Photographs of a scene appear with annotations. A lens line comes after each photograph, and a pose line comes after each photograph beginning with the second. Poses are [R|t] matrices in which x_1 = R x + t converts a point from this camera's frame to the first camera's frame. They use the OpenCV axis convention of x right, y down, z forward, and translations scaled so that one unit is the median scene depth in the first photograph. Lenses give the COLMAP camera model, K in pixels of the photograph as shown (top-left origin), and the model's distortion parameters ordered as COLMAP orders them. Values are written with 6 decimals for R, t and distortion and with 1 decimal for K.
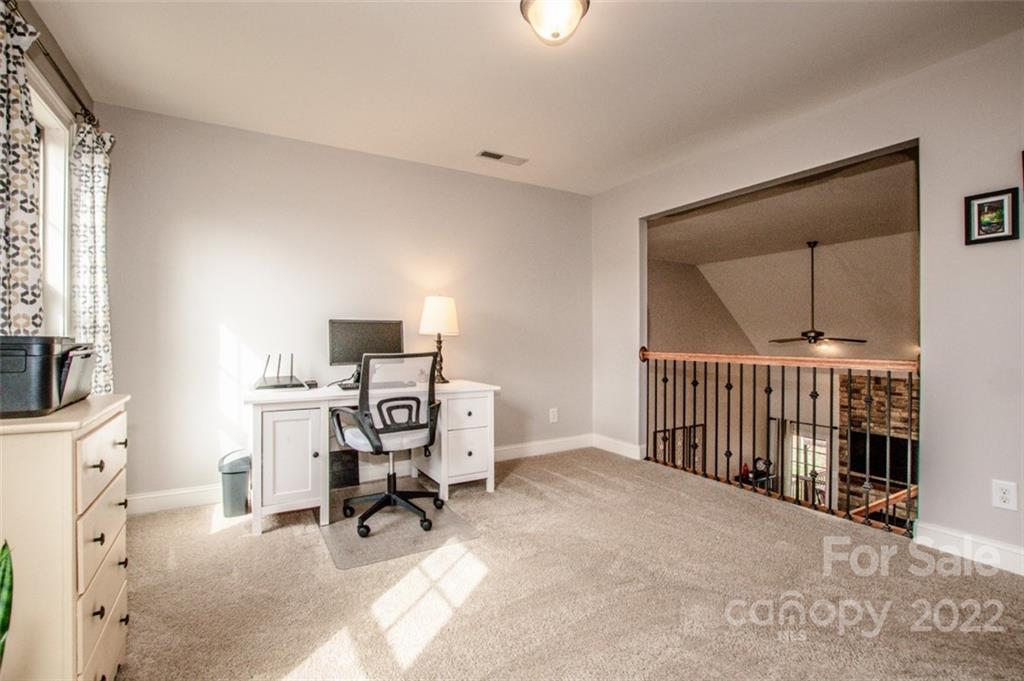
lens RADIAL K [[459.3, 0, 512.0], [0, 459.3, 340.5], [0, 0, 1]] dist [-0.034539, 0.000211]
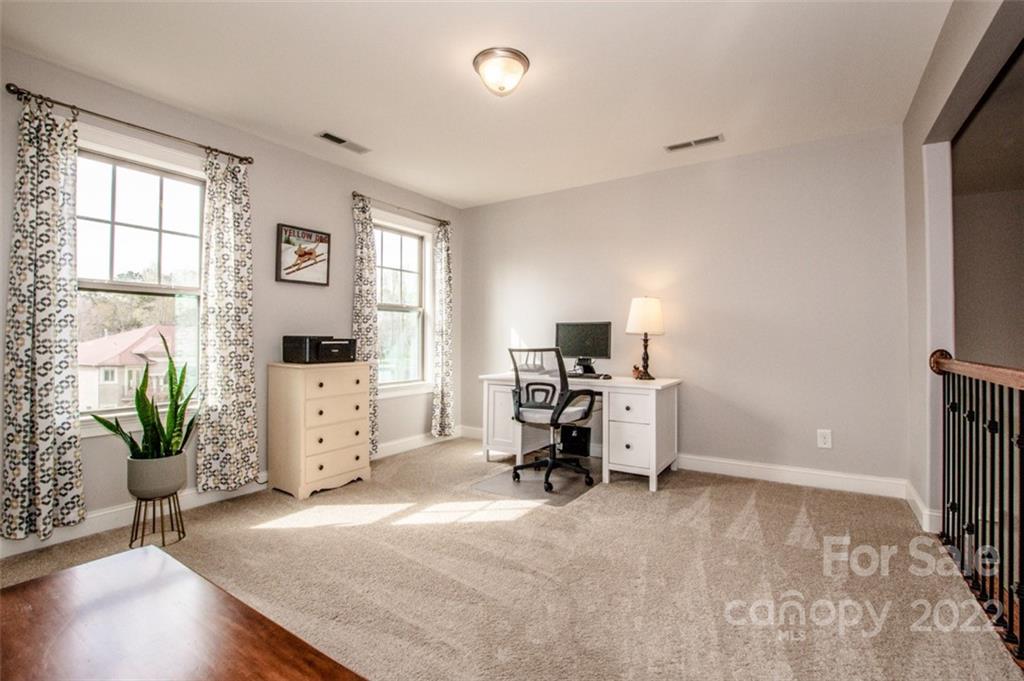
lens RADIAL K [[468.9, 0, 521.9], [0, 468.9, 339.9], [0, 0, 1]] dist [-0.034972, 0.000992]
pose [[0.443196, 0.002881, -0.896420, 0.762917], [-0.003379, 0.999993, 0.001543, 0.001185], [0.896418, 0.002345, 0.443203, 0.304236]]
